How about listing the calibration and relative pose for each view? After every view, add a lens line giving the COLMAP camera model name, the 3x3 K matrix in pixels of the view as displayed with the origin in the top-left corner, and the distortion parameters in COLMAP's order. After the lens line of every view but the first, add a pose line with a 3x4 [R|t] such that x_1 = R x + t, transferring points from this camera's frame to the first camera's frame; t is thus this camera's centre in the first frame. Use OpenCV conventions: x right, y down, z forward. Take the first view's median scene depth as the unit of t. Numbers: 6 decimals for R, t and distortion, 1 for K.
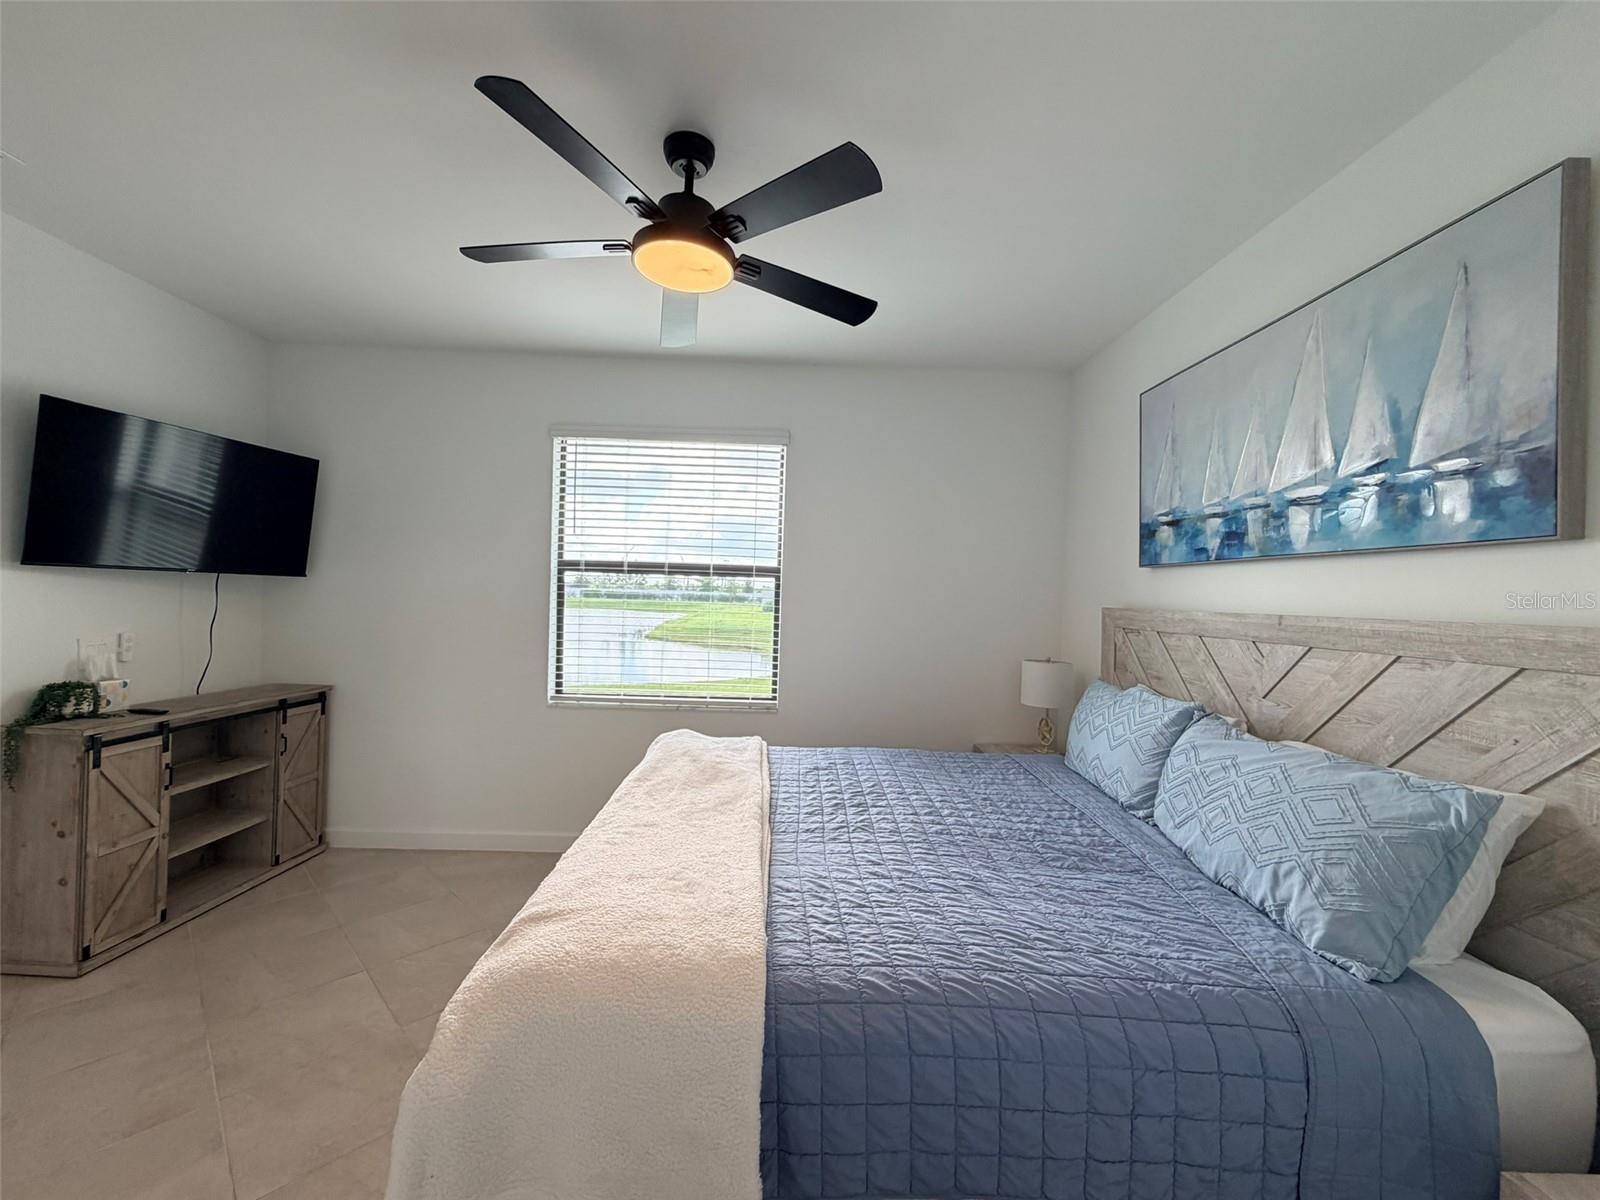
lens RADIAL K [[638.3, 0, 796.1], [0, 638.3, 598.5], [0, 0, 1]] dist [-0.000051, 0.000006]
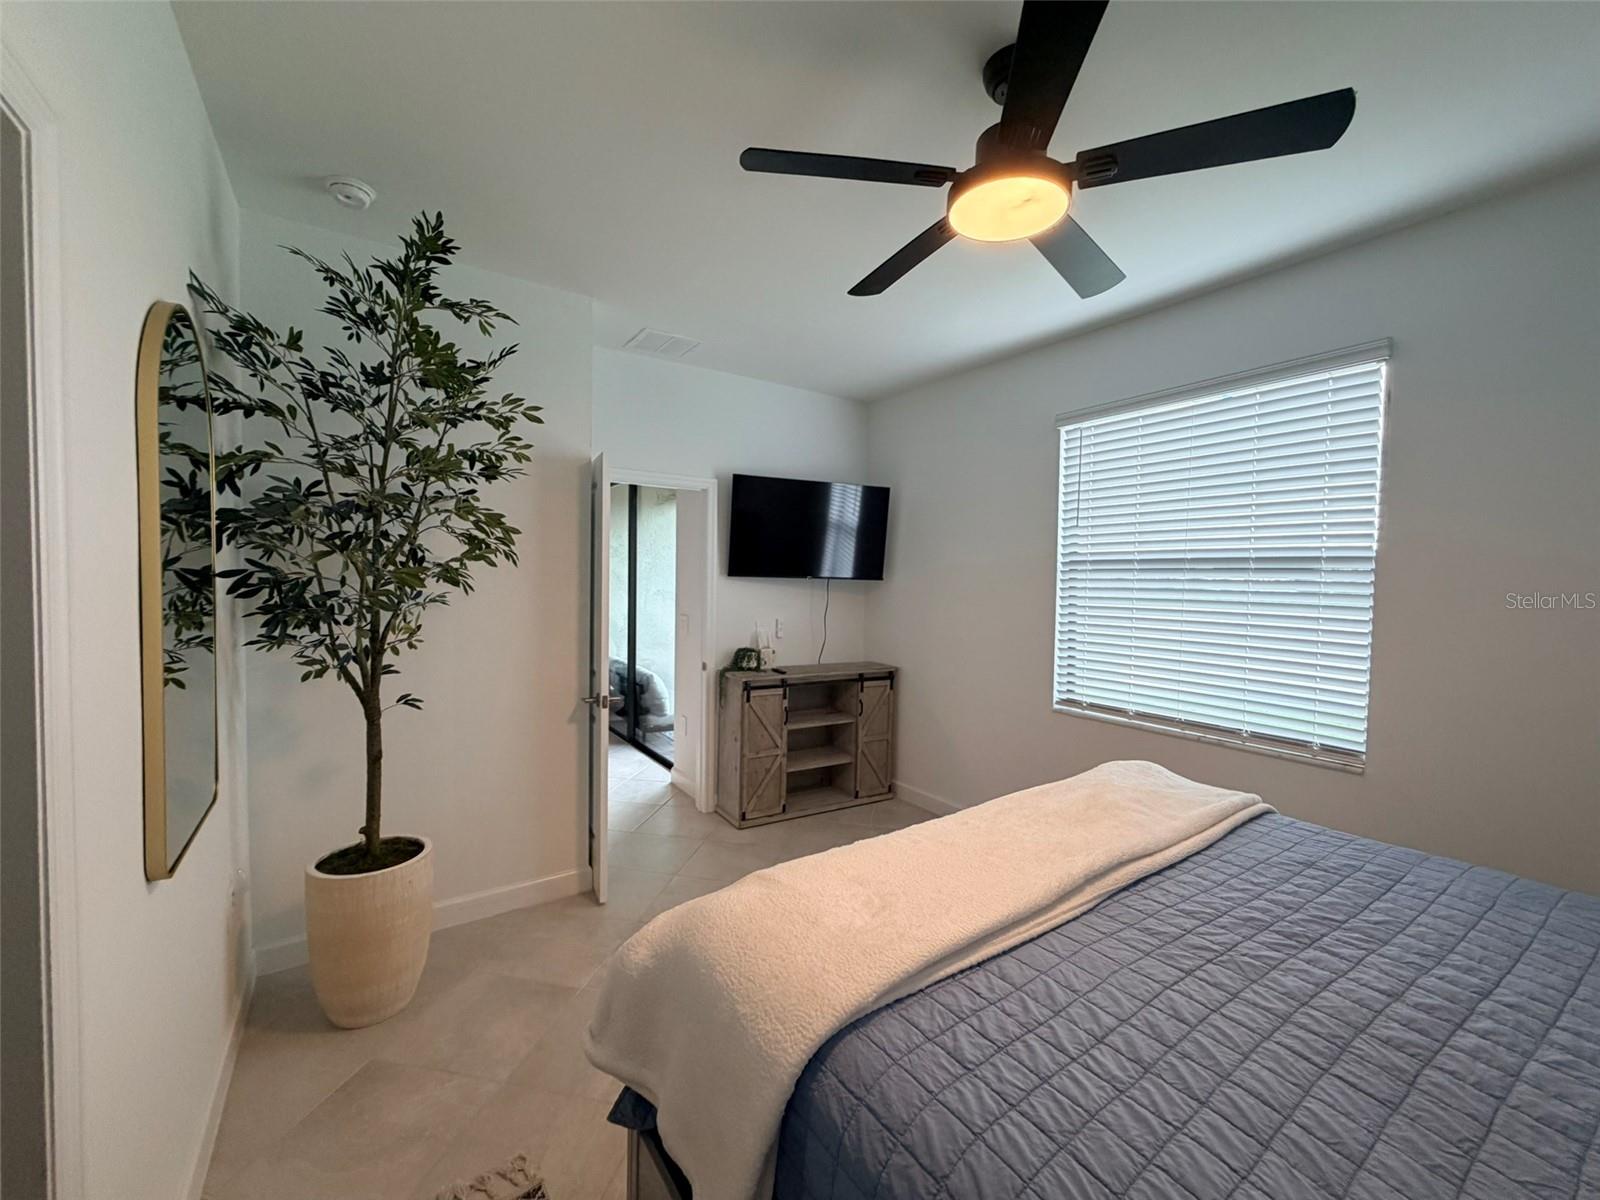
lens RADIAL K [[638.3, 0, 796.1], [0, 638.3, 598.5], [0, 0, 1]] dist [-0.000051, 0.000006]
pose [[0.541854, 0.005181, -0.840457, 0.282845], [-0.006501, 0.999977, 0.001973, 0.001932], [0.840448, 0.004395, 0.541875, 0.214480]]
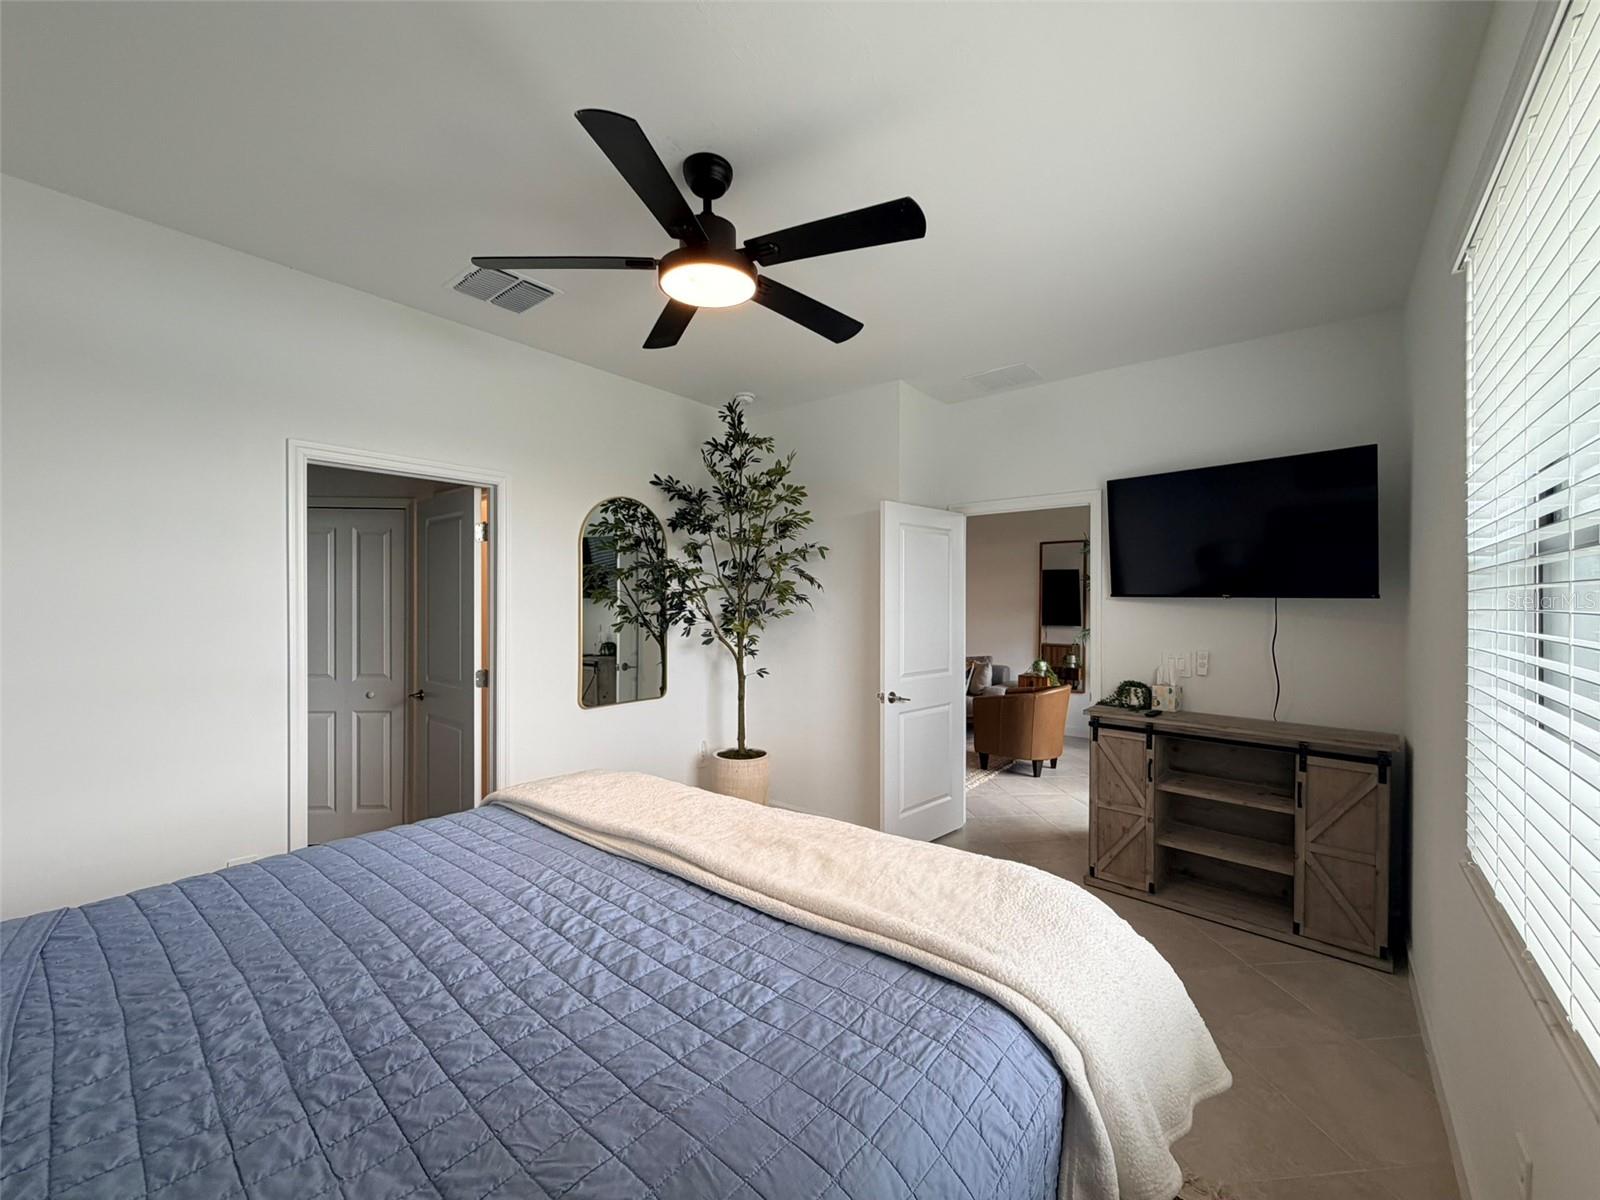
lens RADIAL K [[633.1, 0, 800.0], [0, 633.1, 600.0], [0, 0, 1]] dist [-0.000169, -0.000049]
pose [[-0.648873, -0.037720, -0.759961, 0.349671], [-0.029035, 0.999271, -0.024807, 0.010662], [0.760343, 0.005969, -0.649495, 1.283500]]
